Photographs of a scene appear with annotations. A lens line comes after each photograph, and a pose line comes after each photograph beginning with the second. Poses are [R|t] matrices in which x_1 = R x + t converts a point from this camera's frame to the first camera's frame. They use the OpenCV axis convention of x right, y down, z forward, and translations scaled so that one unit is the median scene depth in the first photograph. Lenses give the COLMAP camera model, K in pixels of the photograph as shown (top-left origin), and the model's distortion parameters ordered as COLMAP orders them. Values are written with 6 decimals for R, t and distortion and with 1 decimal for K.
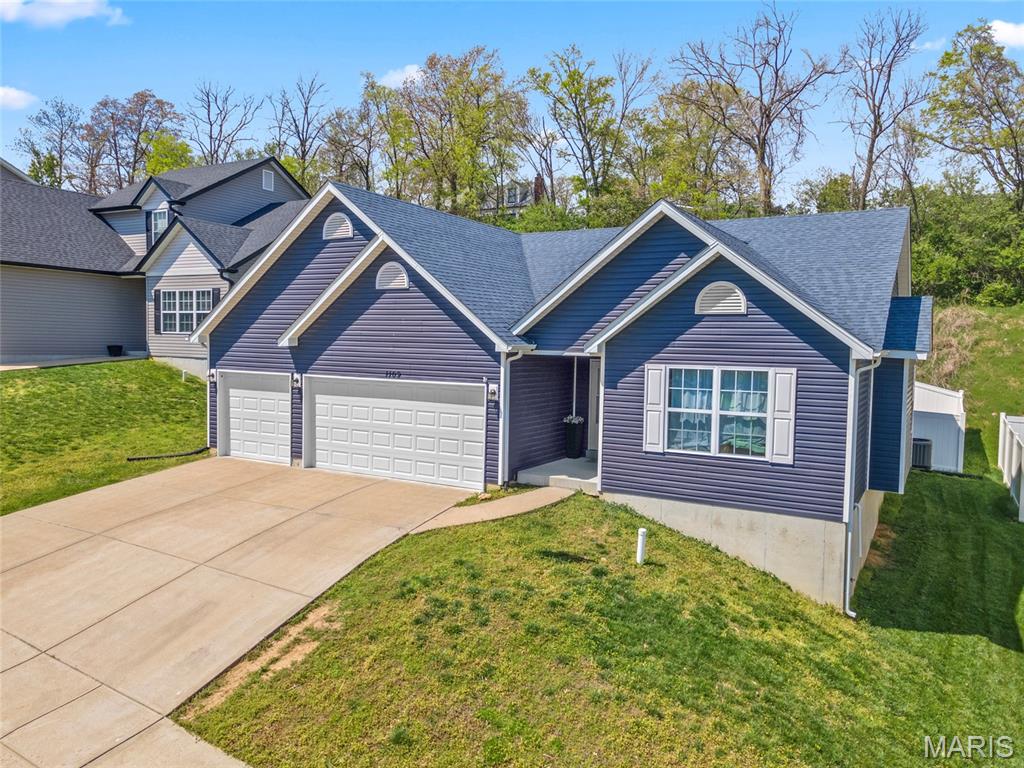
lens RADIAL K [[743.2, 0, 512.0], [0, 743.2, 384.0], [0, 0, 1]] dist [0.025315, 0.043431]
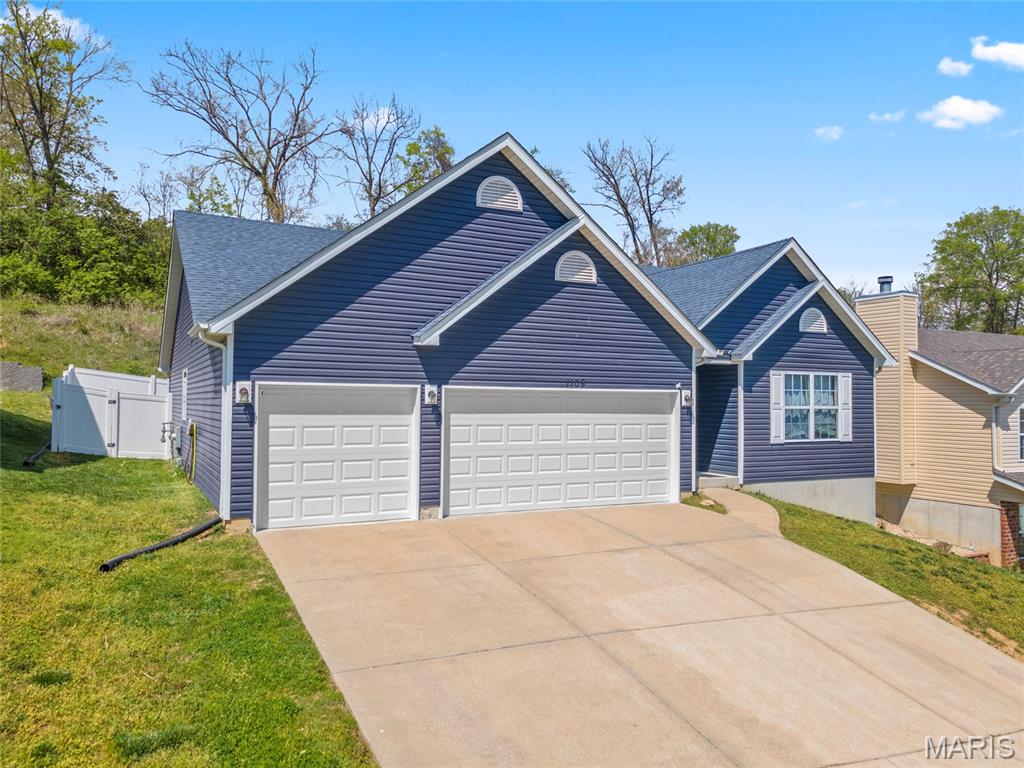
lens RADIAL K [[743.2, 0, 512.0], [0, 743.2, 384.0], [0, 0, 1]] dist [0.025315, 0.043431]
pose [[0.537496, 0.005030, 0.843251, -1.056346], [0.049417, 0.998076, -0.037453, 0.019081], [-0.841817, 0.061802, 0.536213, 0.703983]]
